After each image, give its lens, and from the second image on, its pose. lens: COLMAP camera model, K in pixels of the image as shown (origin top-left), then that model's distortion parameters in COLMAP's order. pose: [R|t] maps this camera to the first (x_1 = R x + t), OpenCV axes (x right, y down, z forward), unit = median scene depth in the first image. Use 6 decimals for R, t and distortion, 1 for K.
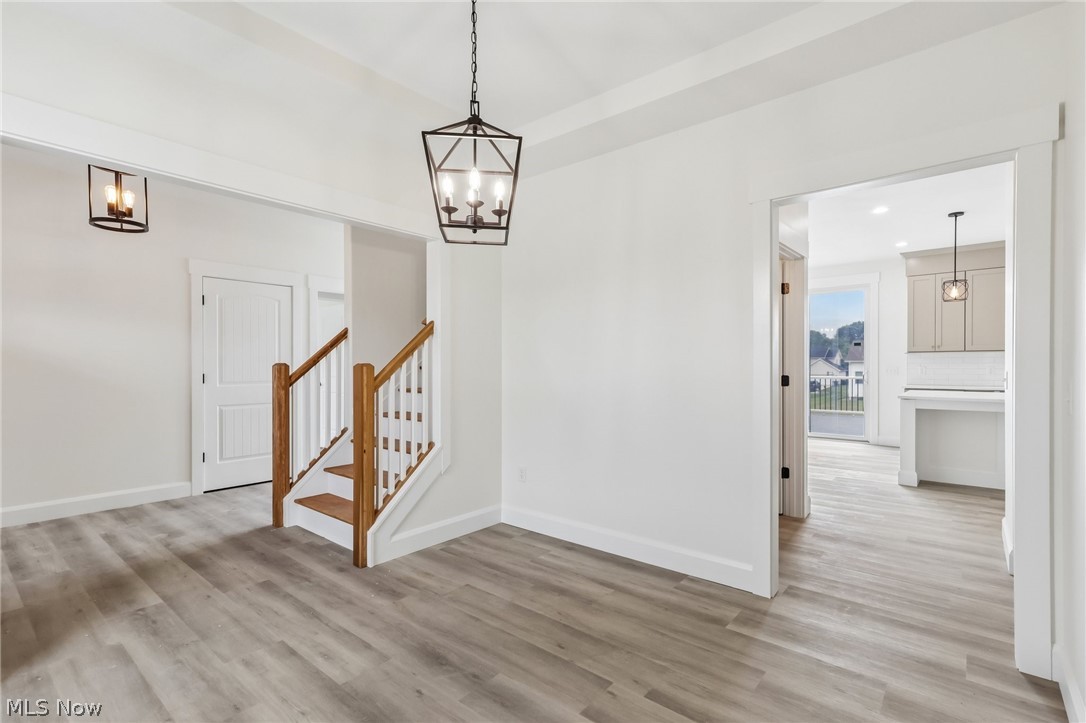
lens RADIAL K [[498.7, 0, 542.7], [0, 498.7, 365.1], [0, 0, 1]] dist [0.007691, 0.000335]
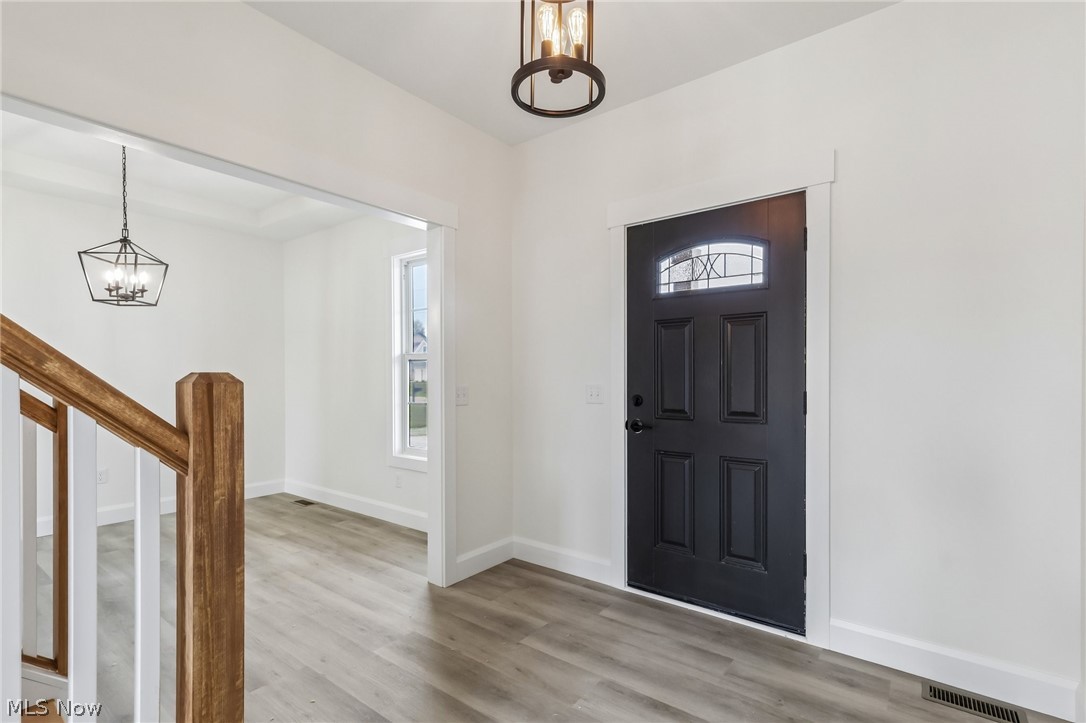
lens RADIAL K [[509.7, 0, 545.0], [0, 509.7, 377.6], [0, 0, 1]] dist [0.003806, 0.000360]
pose [[-0.999271, 0.004617, -0.037905, -1.031469], [0.004498, 0.999985, 0.003232, -0.002766], [0.037919, 0.003059, -0.999276, 1.906322]]
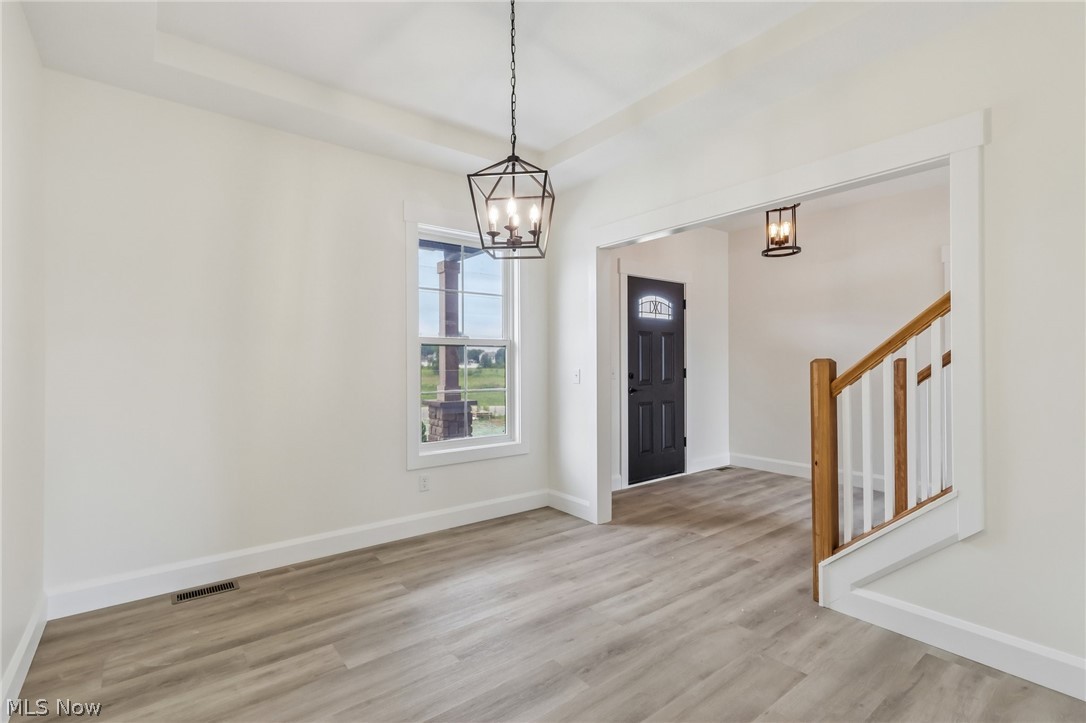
lens RADIAL K [[498.7, 0, 542.7], [0, 498.7, 365.1], [0, 0, 1]] dist [0.007691, 0.000335]
pose [[-0.202457, 0.002028, -0.979289, 0.656980], [0.003840, 0.999992, 0.001277, 0.006089], [0.979284, -0.003502, -0.202463, 0.849572]]
